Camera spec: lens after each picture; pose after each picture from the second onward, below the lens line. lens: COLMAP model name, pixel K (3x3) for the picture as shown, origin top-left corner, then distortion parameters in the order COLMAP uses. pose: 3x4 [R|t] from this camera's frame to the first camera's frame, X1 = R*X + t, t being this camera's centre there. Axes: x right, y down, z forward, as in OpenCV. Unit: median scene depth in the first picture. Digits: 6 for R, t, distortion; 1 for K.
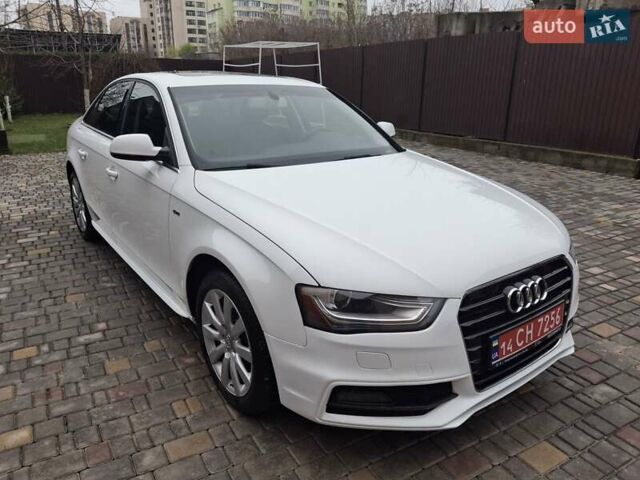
lens RADIAL K [[476.7, 0, 314.7], [0, 476.7, 244.3], [0, 0, 1]] dist [0.017327, -0.046679]
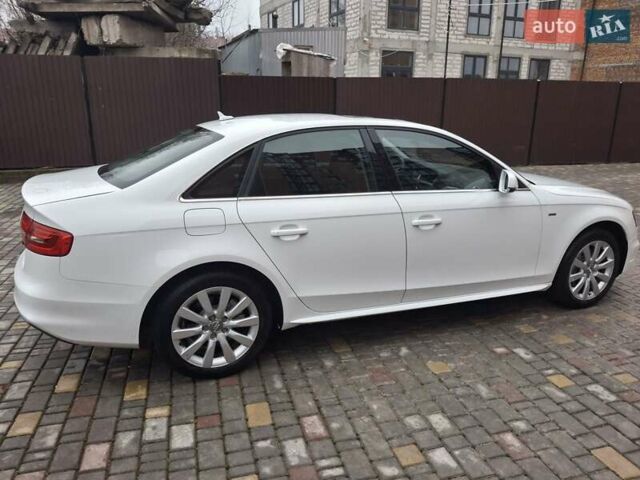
lens RADIAL K [[476.7, 0, 319.2], [0, 476.7, 238.5], [0, 0, 1]] dist [0.017327, -0.046679]
pose [[0.257800, -0.270396, 0.927591, -0.289221], [0.306892, 0.933243, 0.186751, -0.076614], [-0.916164, 0.236525, 0.323573, 0.187176]]
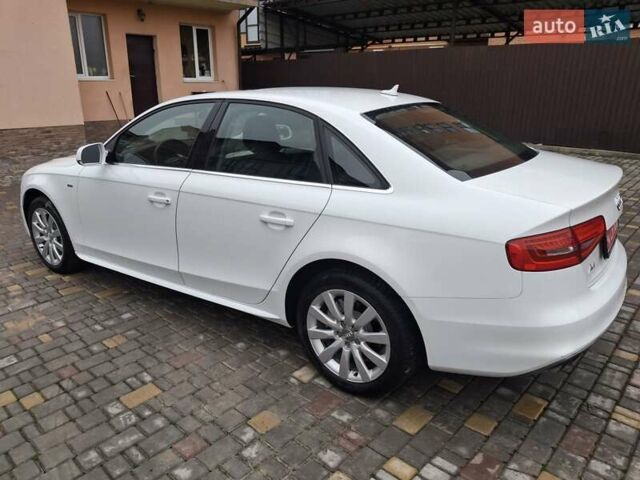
lens RADIAL K [[476.7, 0, 317.5], [0, 476.7, 241.1], [0, 0, 1]] dist [0.017327, -0.046679]
pose [[-0.951912, 0.090900, -0.292576, 0.006805], [-0.103710, 0.802987, 0.586904, -0.161645], [0.288284, 0.589024, -0.754946, 0.454341]]
